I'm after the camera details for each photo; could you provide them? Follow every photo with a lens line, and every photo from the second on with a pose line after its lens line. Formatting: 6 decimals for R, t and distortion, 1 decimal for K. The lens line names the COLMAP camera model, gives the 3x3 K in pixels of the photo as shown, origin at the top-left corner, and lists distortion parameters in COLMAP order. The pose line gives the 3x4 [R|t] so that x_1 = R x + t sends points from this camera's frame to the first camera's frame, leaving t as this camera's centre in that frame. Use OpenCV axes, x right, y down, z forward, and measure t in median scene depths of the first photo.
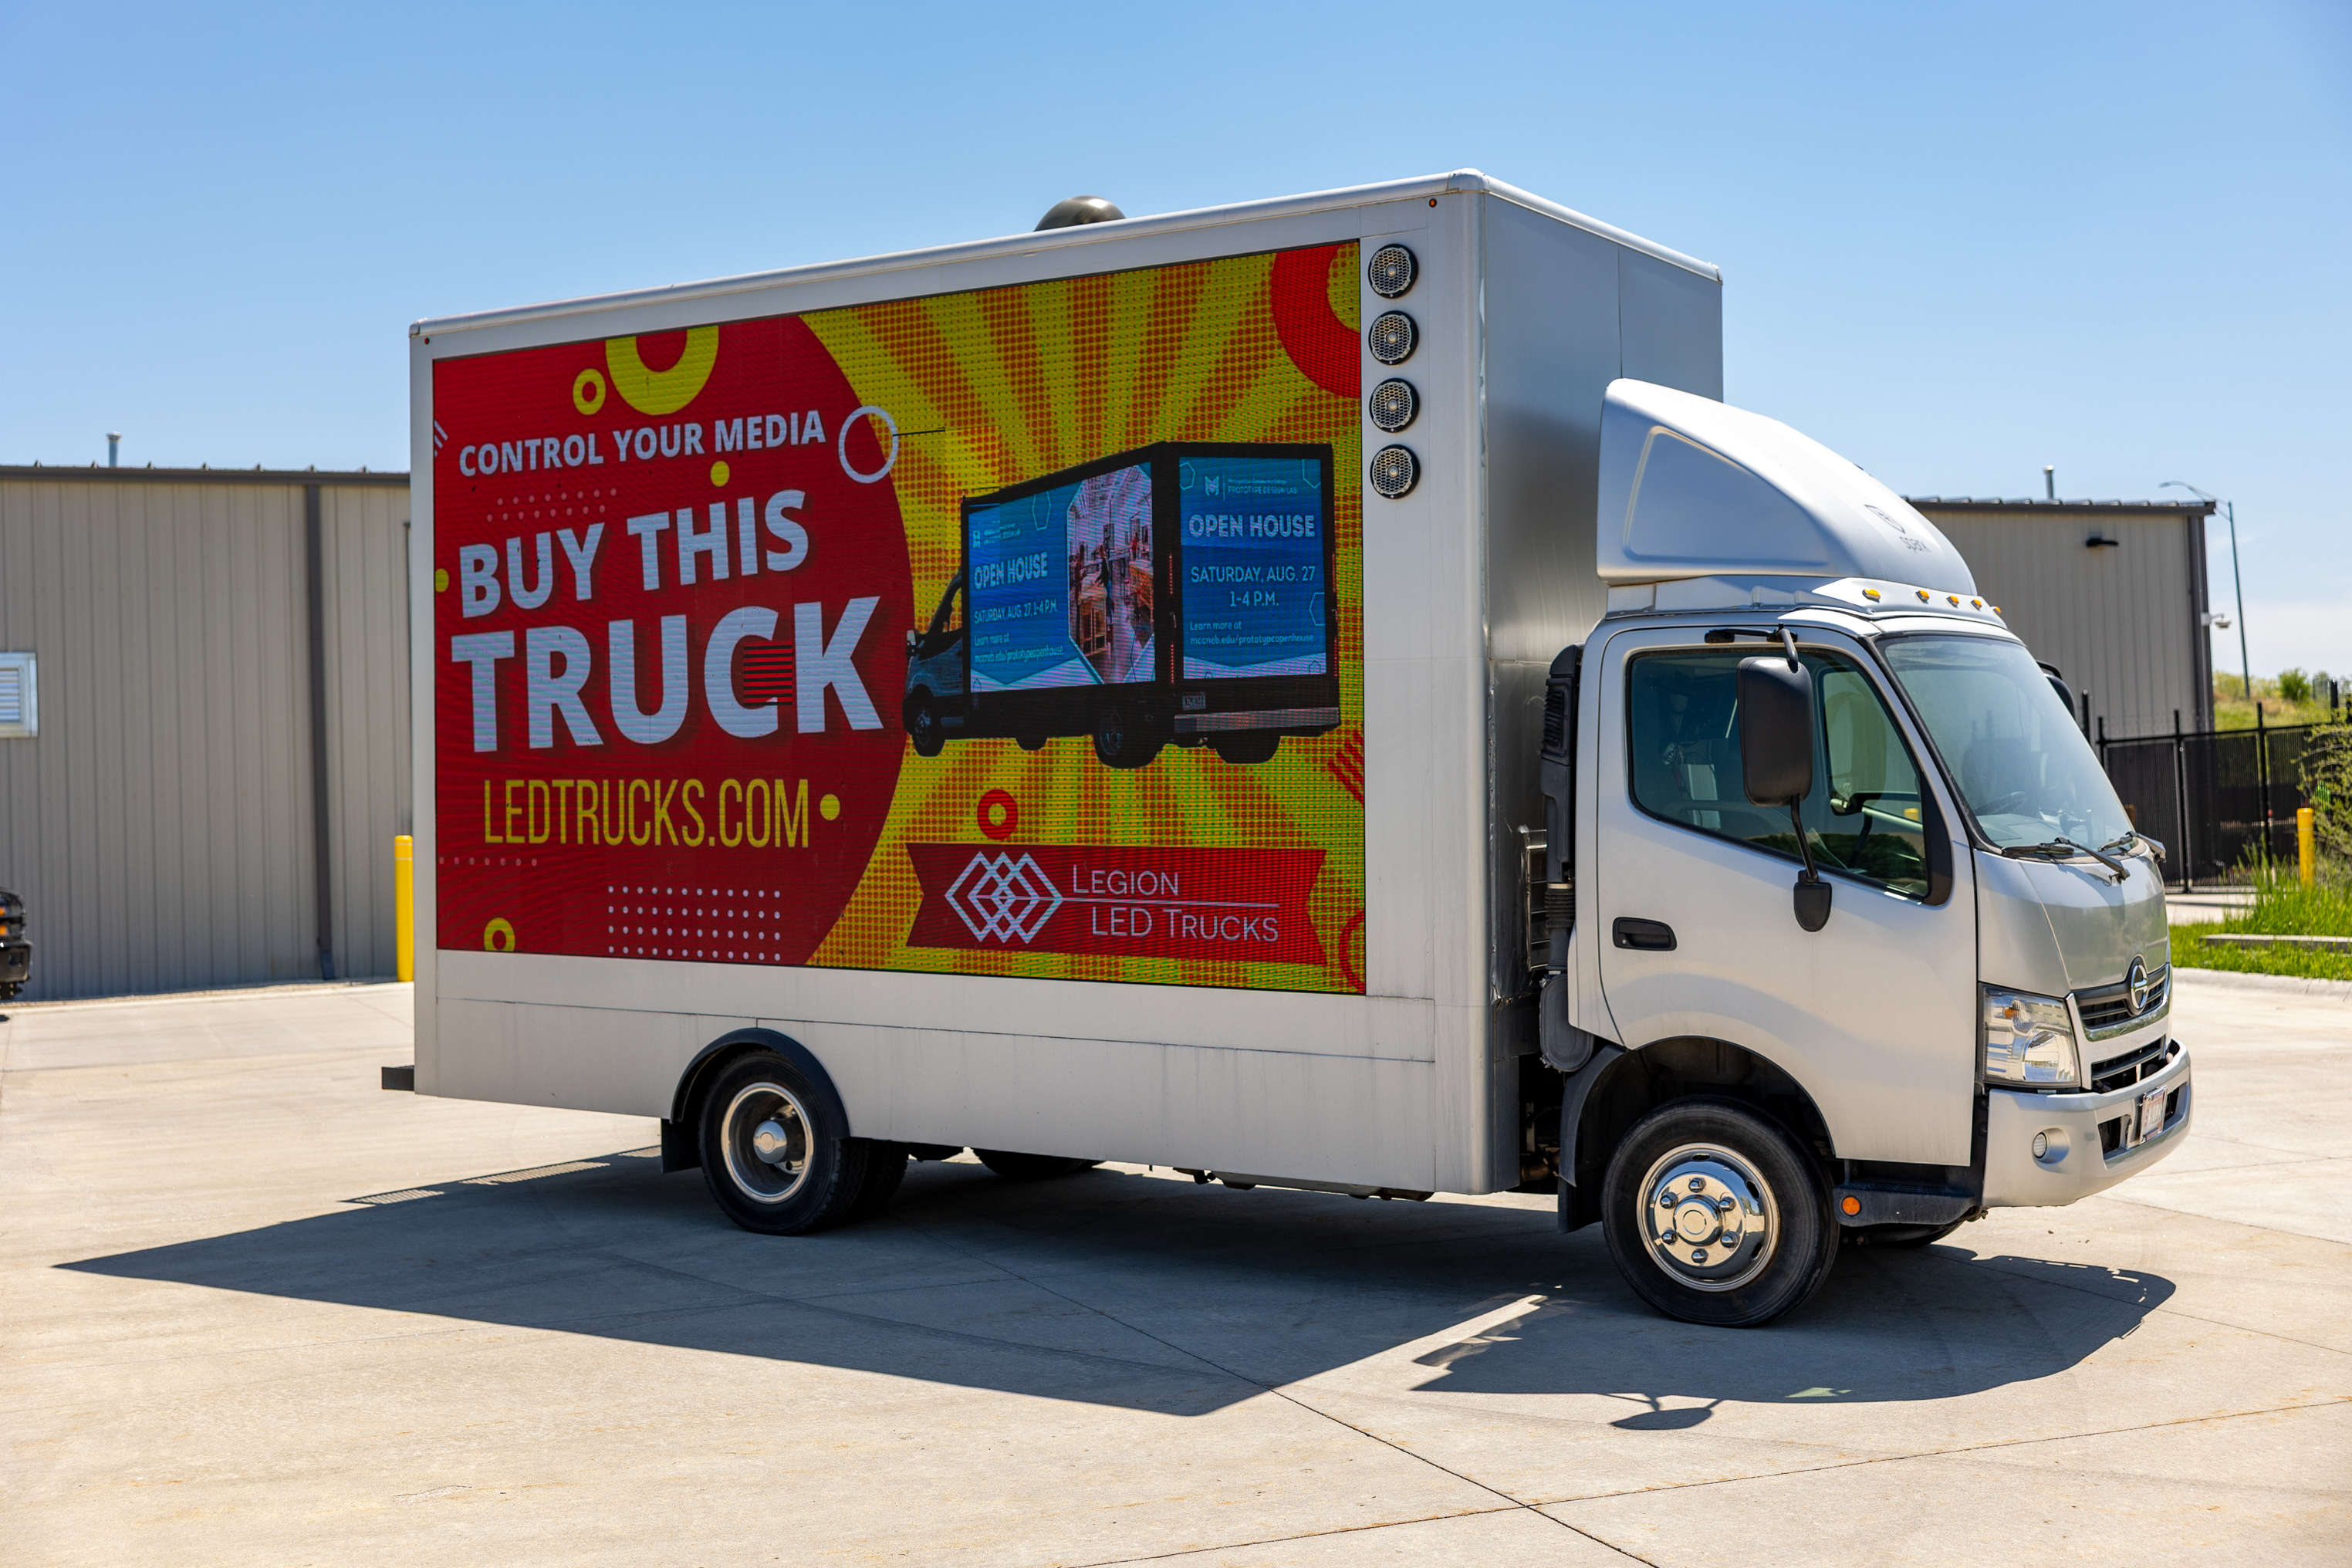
lens RADIAL K [[2637.0, 0, 1124.0], [0, 2637.0, 766.4], [0, 0, 1]] dist [0.005195, 0.000000]
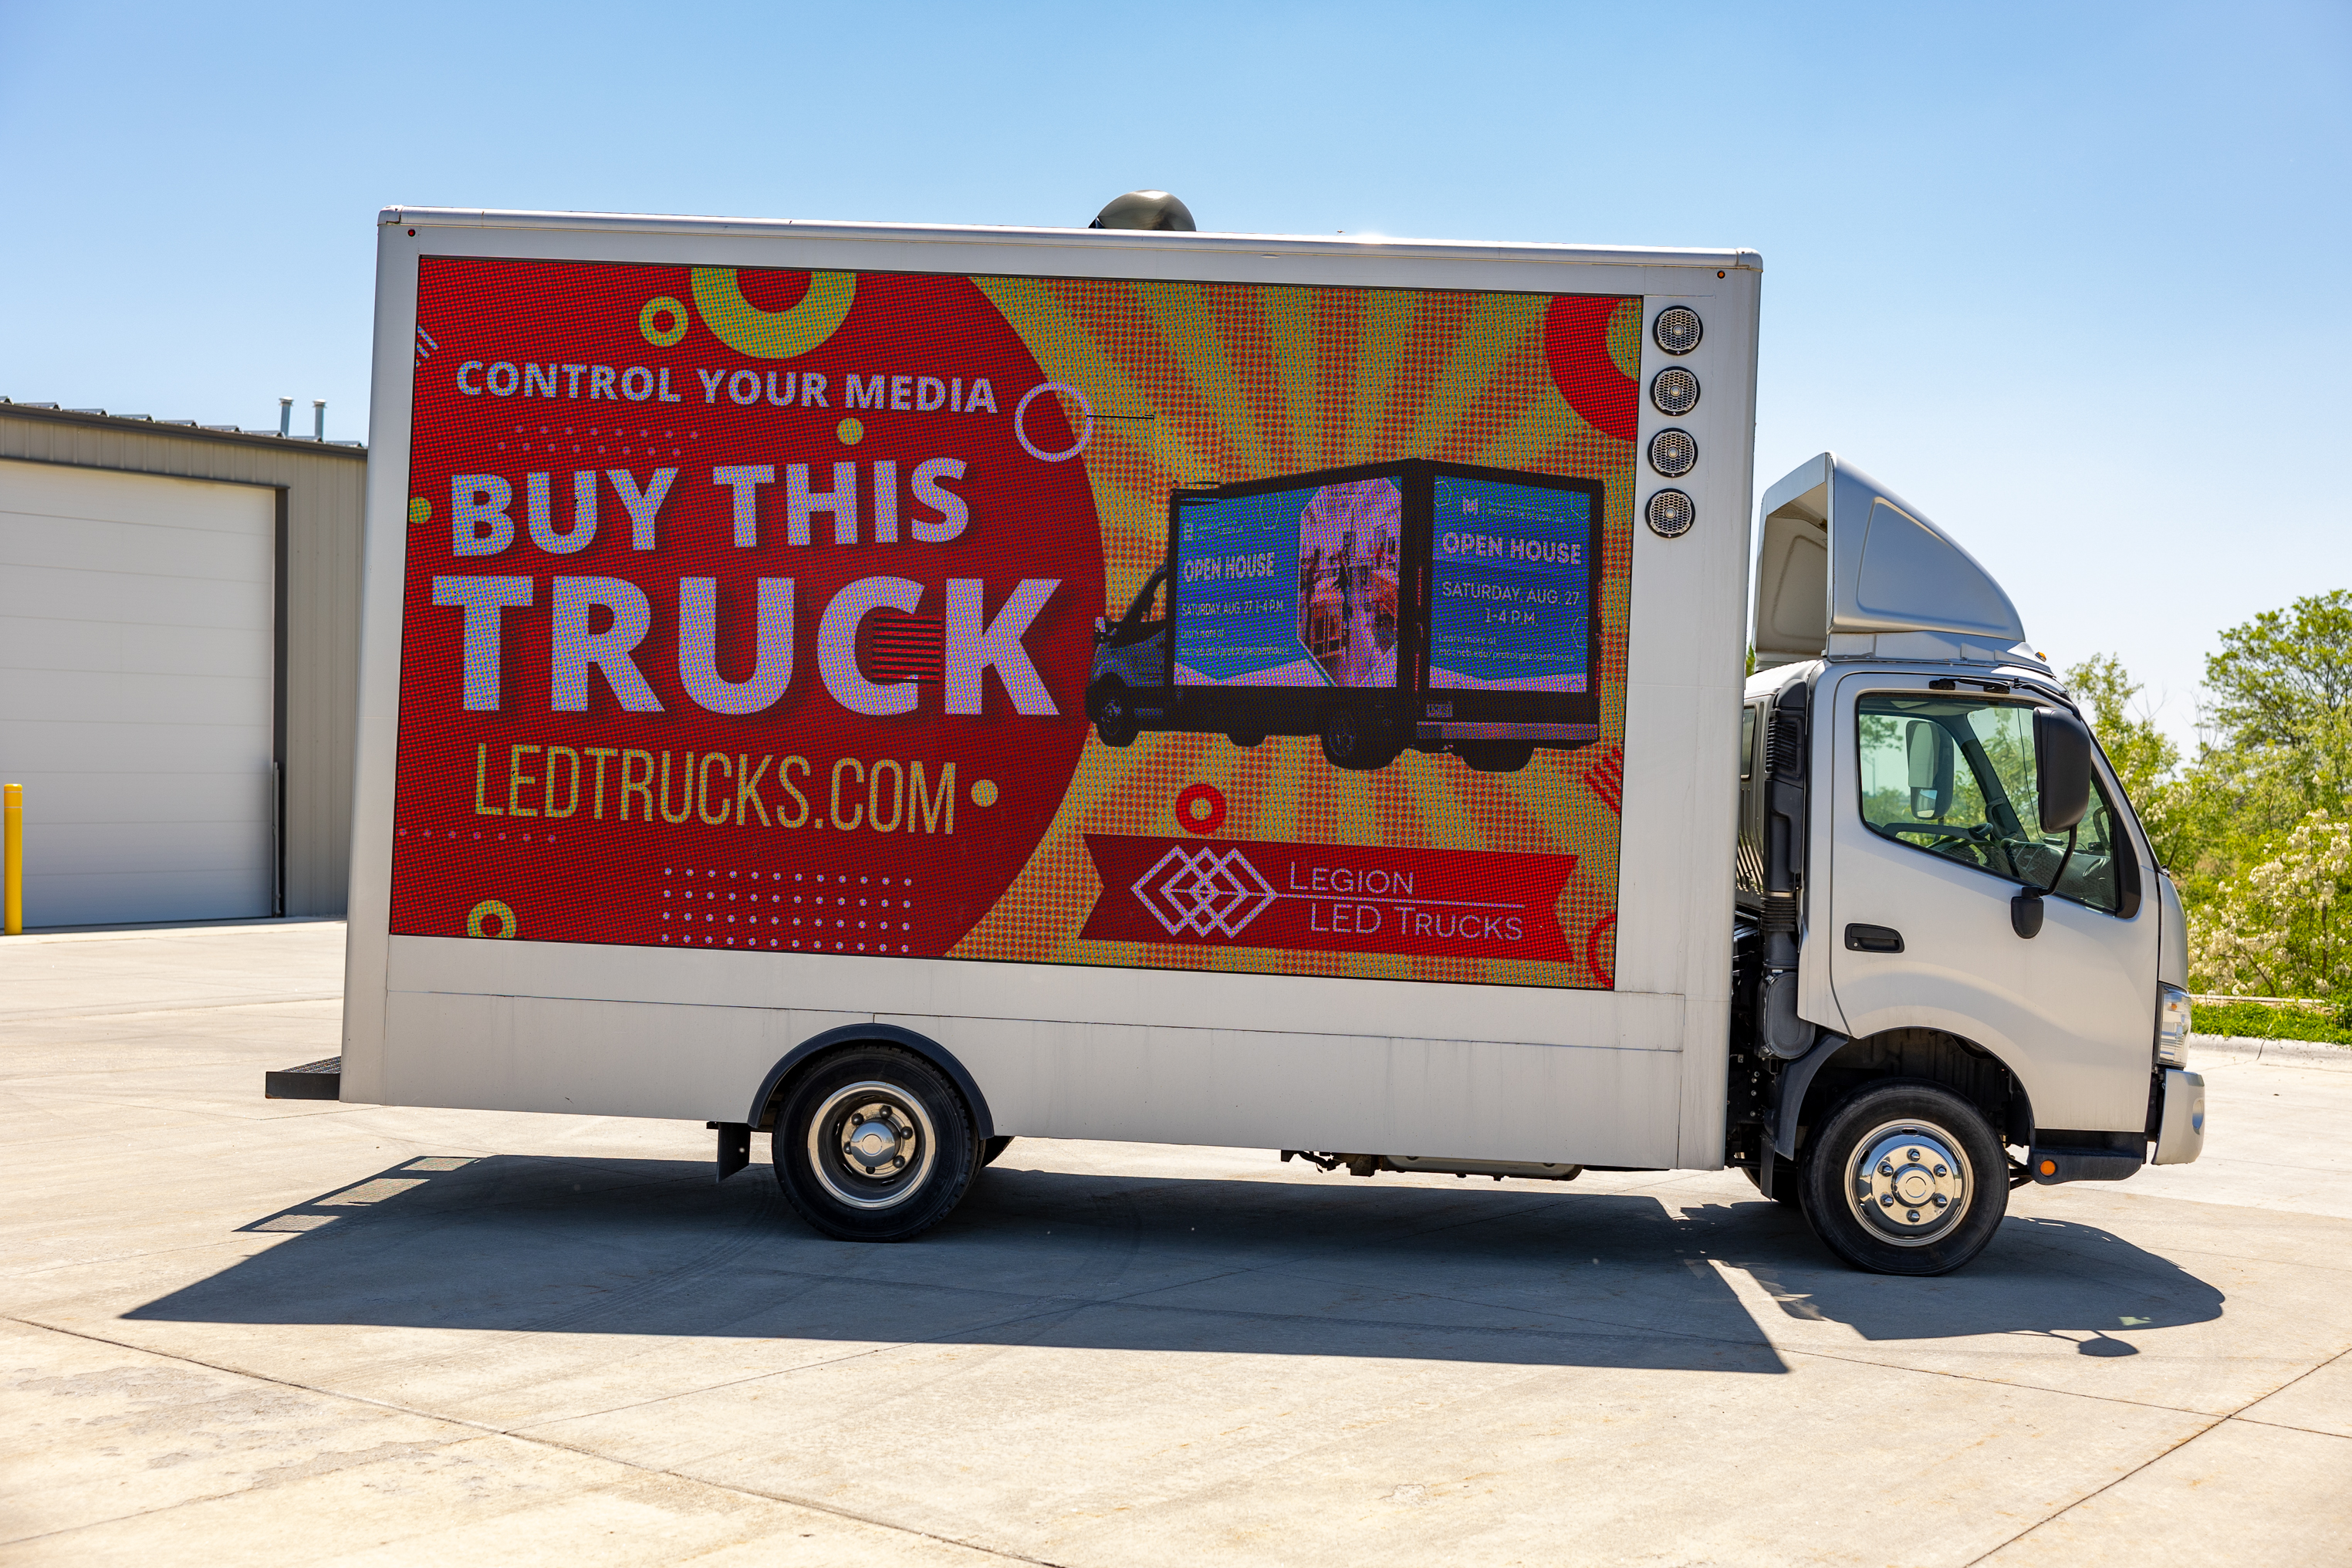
lens RADIAL K [[2675.8, 0, 1201.8], [0, 2675.8, 771.9], [0, 0, 1]] dist [0.009949, 0.000000]
pose [[0.858725, 0.044609, 0.510491, -0.545171], [-0.046919, 0.998864, -0.008361, 0.012242], [-0.510284, -0.016772, 0.859842, 0.122589]]
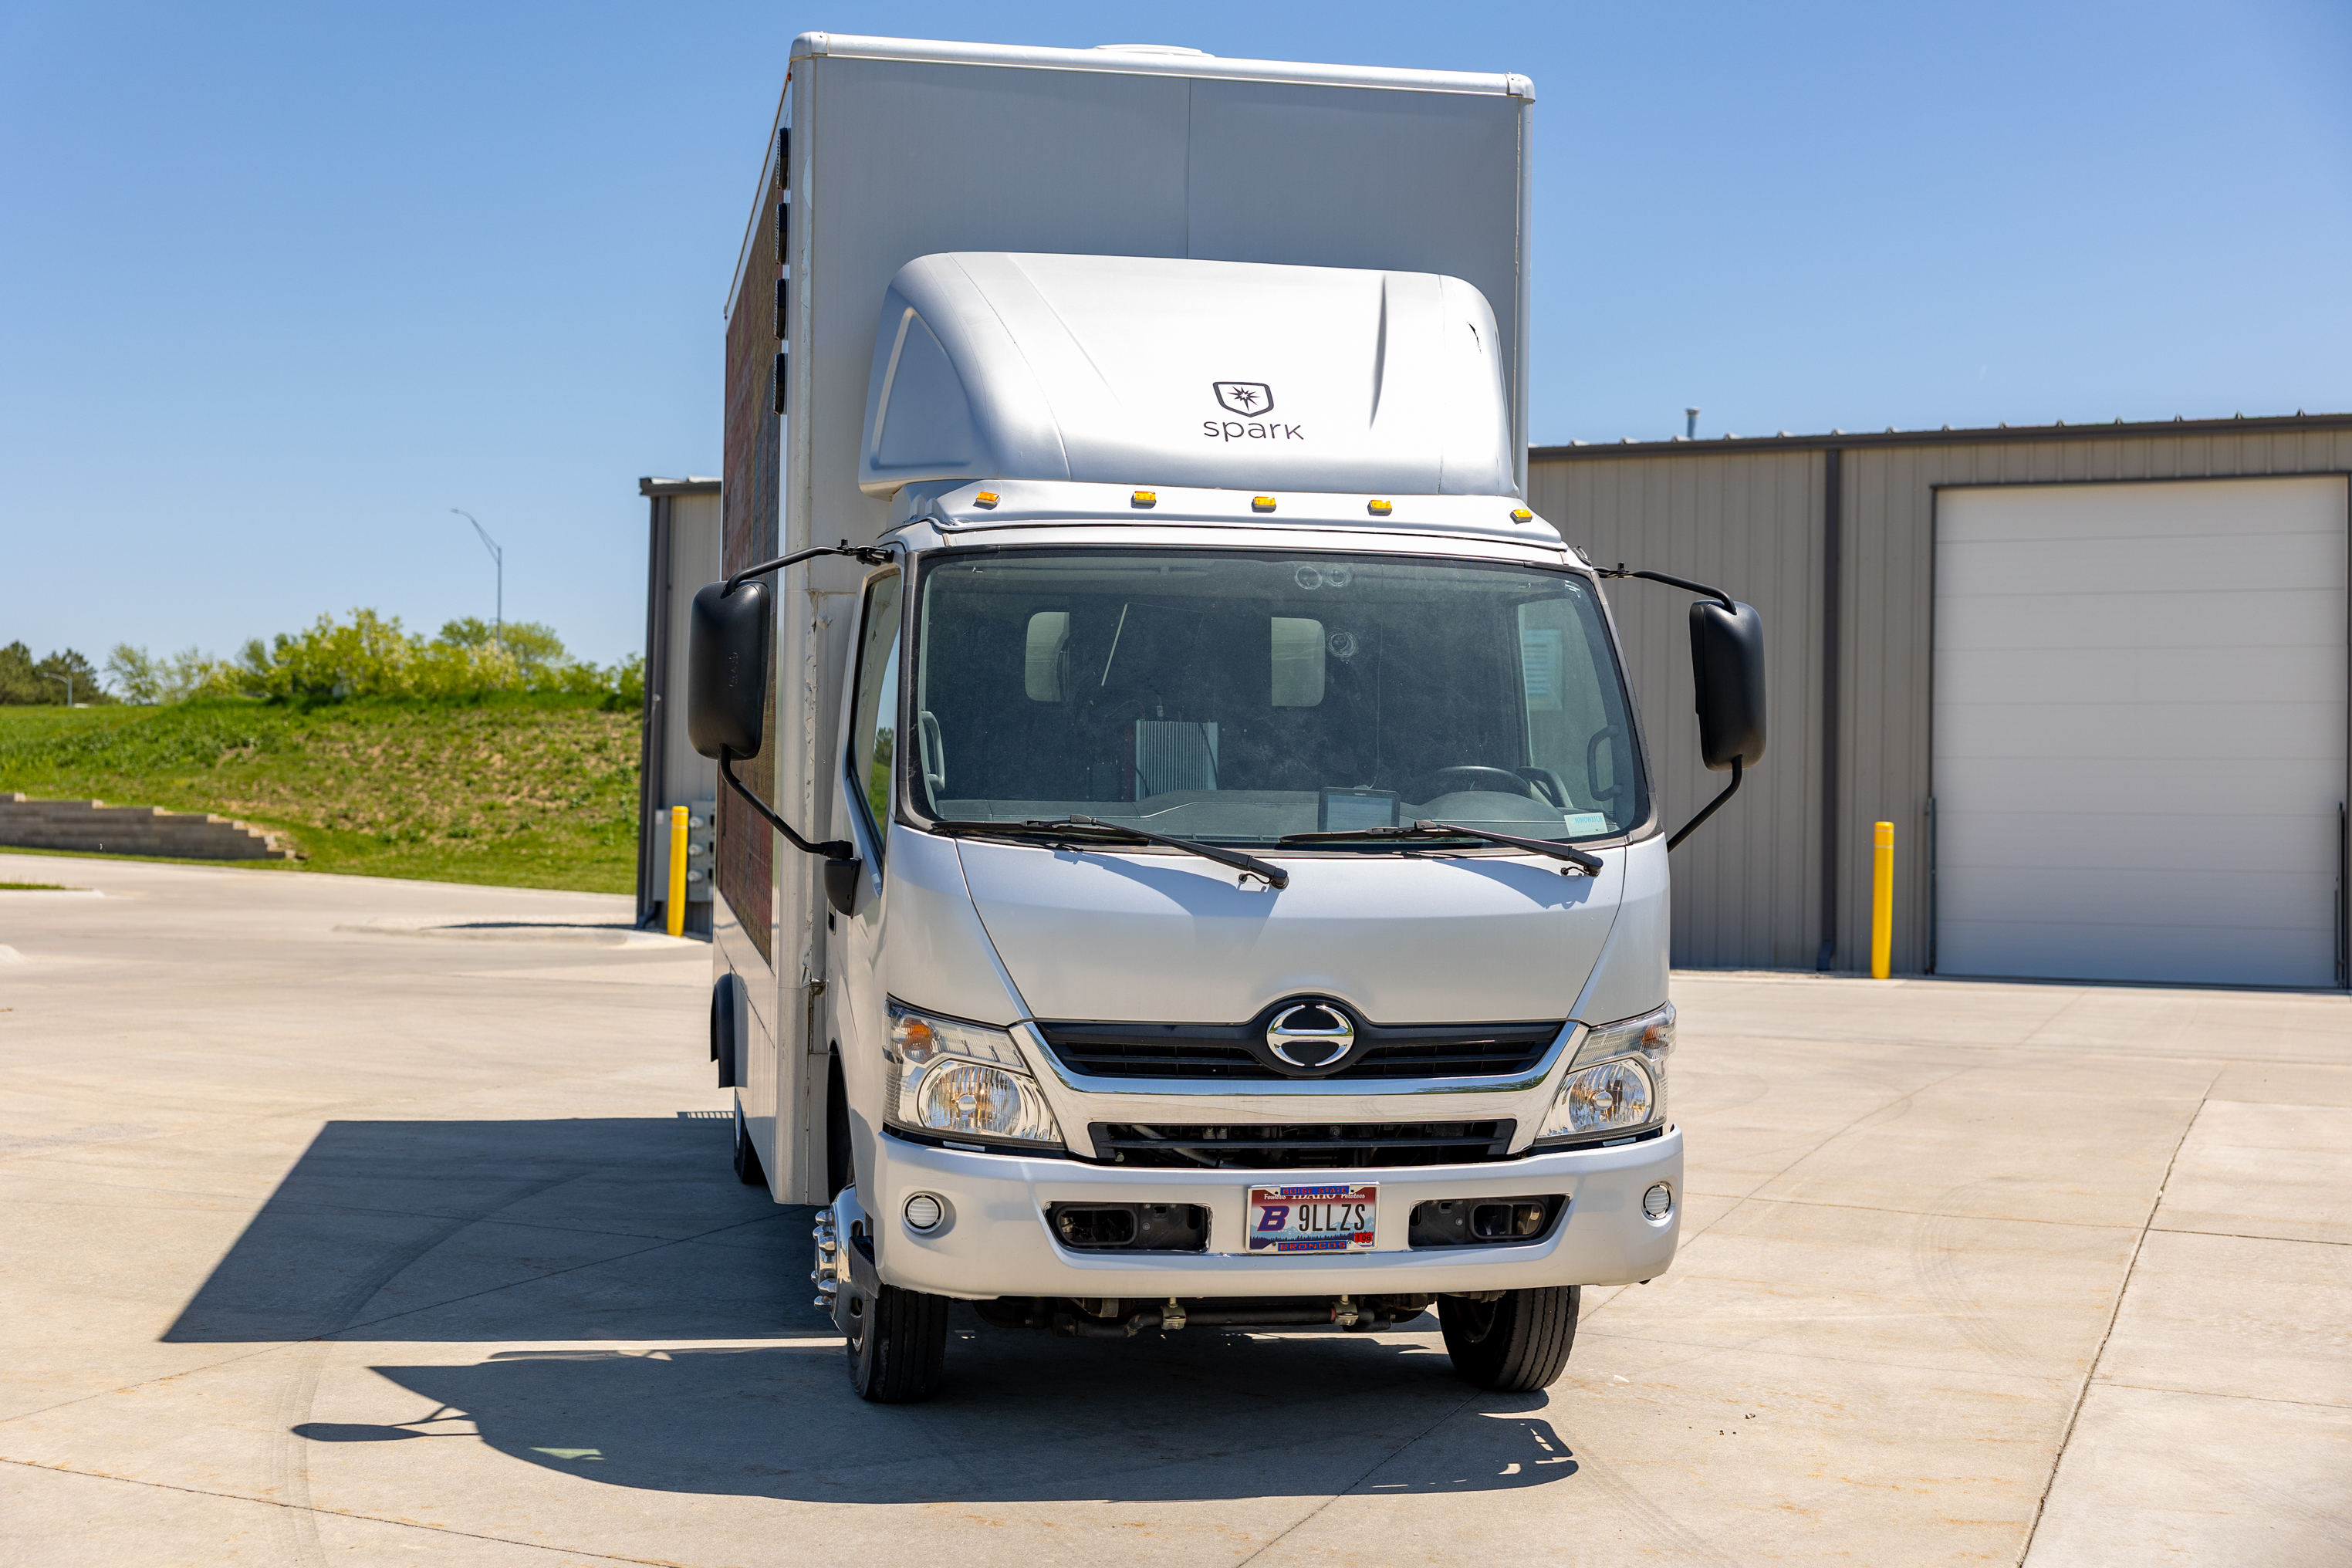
lens RADIAL K [[2788.2, 0, 1130.0], [0, 2788.2, 750.3], [0, 0, 1]] dist [0.009953, 0.000000]
pose [[0.699091, 0.023014, -0.714663, 0.749632], [-0.024975, 0.999658, 0.007761, 0.001735], [0.714597, 0.012423, 0.699426, 0.370558]]
